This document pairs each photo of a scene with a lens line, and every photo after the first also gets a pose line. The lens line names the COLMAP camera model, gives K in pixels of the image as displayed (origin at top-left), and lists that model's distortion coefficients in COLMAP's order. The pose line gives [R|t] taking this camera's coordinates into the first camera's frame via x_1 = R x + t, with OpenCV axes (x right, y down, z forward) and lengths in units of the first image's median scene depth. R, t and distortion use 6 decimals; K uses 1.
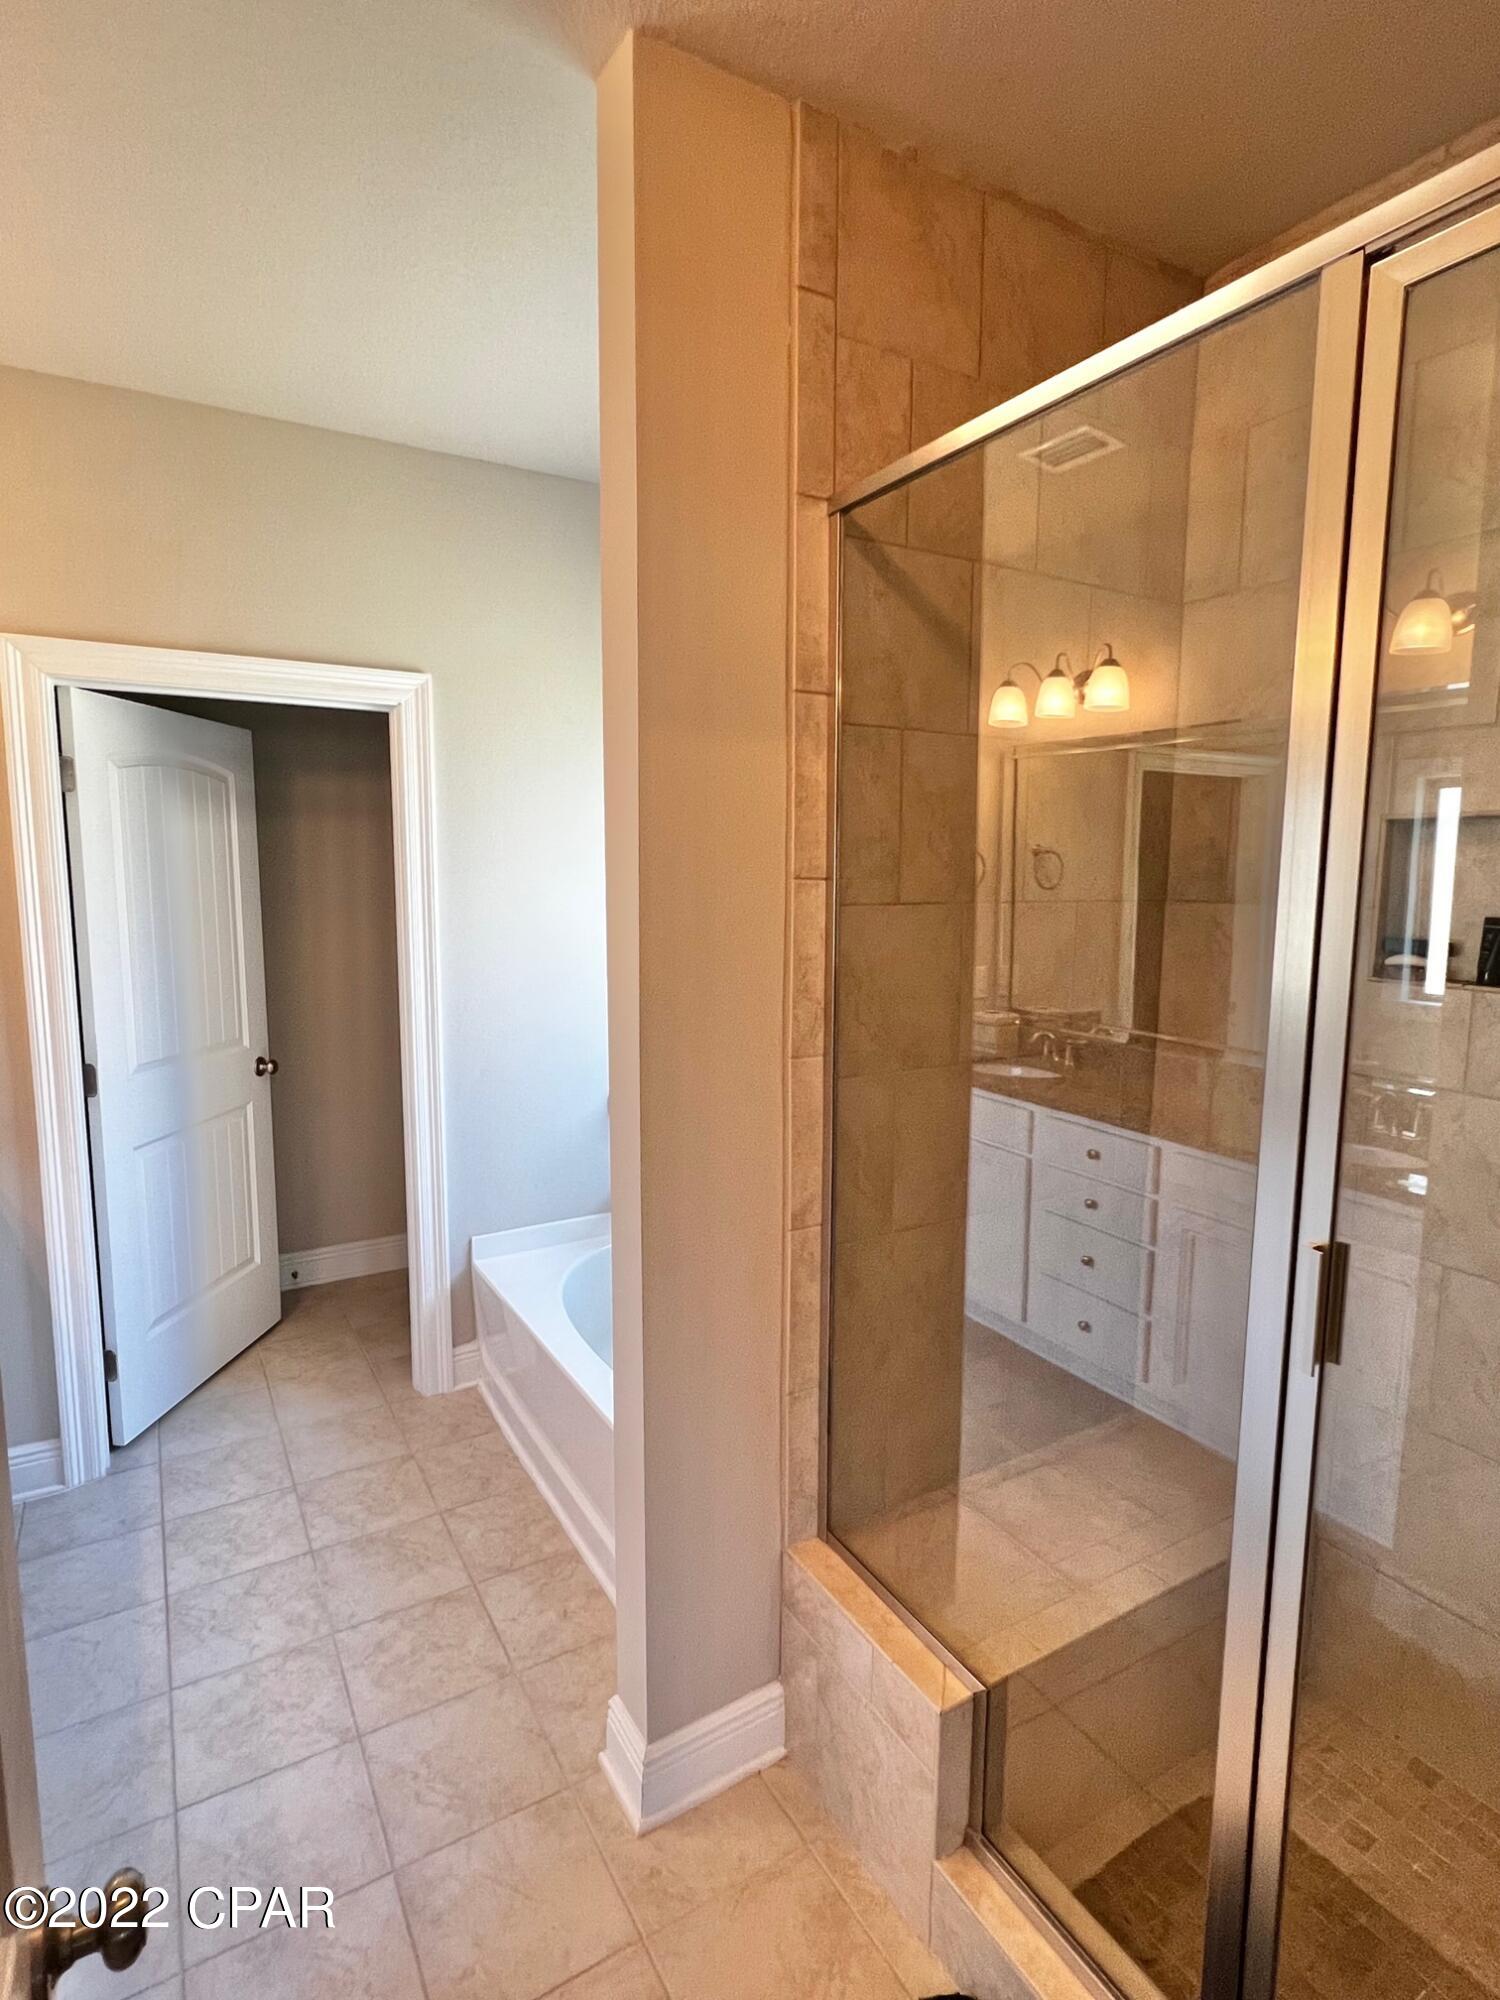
lens RADIAL K [[1026.0, 0, 749.7], [0, 1026.0, 996.4], [0, 0, 1]] dist [0.004051, -0.000767]
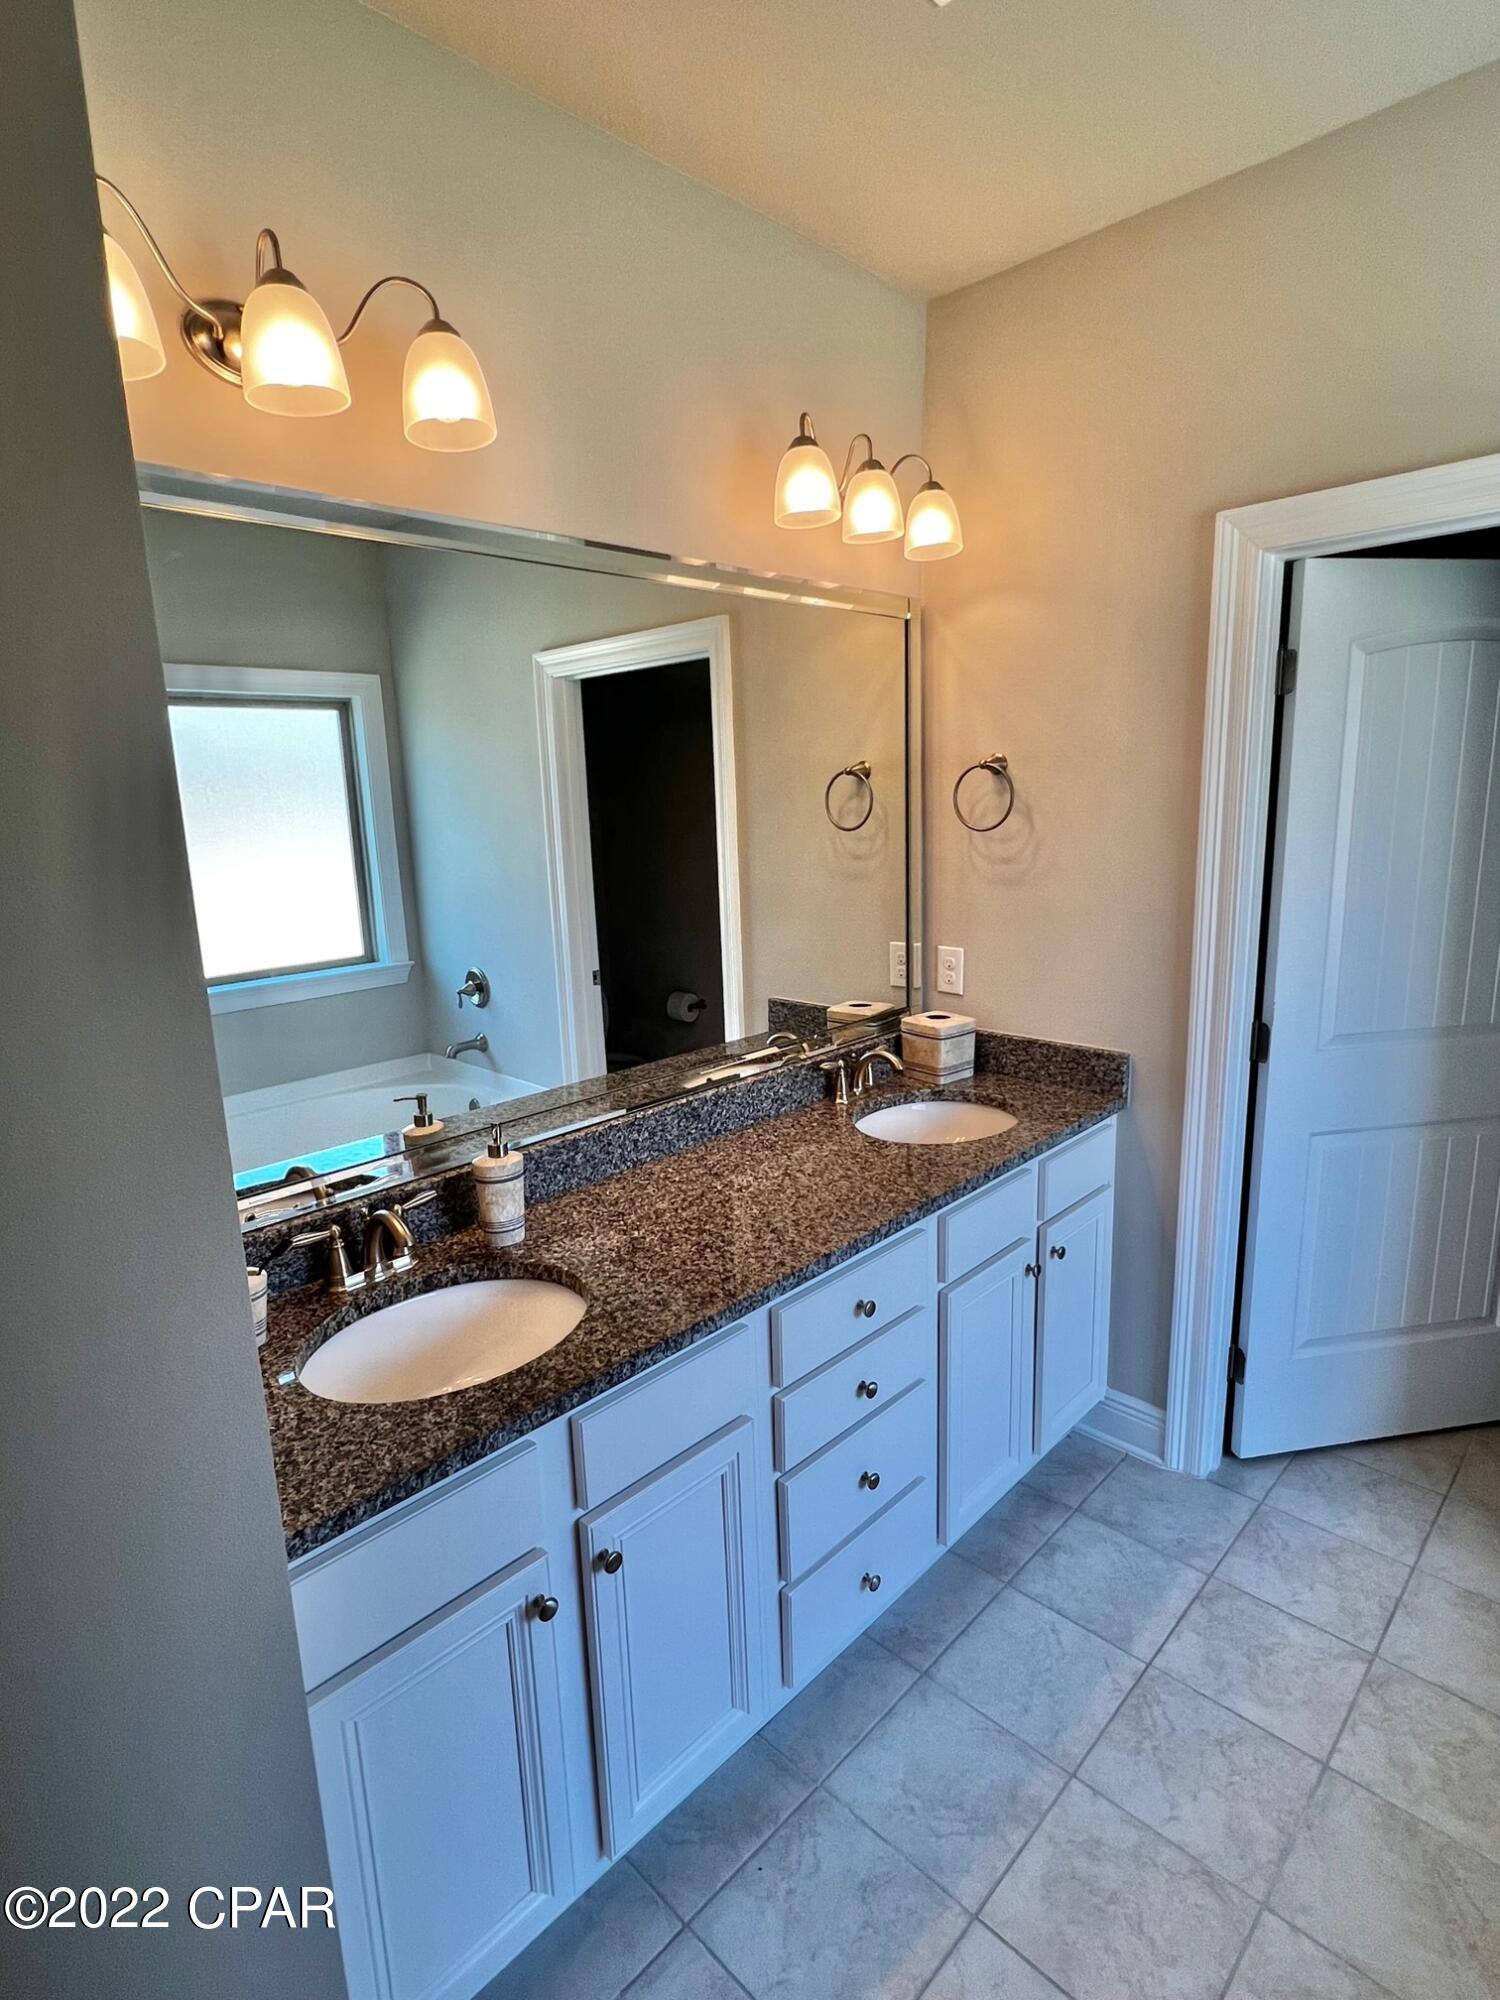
lens RADIAL K [[1026.0, 0, 751.5], [0, 1026.0, 998.6], [0, 0, 1]] dist [0.004051, -0.000767]
pose [[0.256803, 0.174931, -0.950501, 0.052234], [-0.089994, 0.983538, 0.156697, -0.052838], [0.962265, 0.045299, 0.268318, 0.408495]]
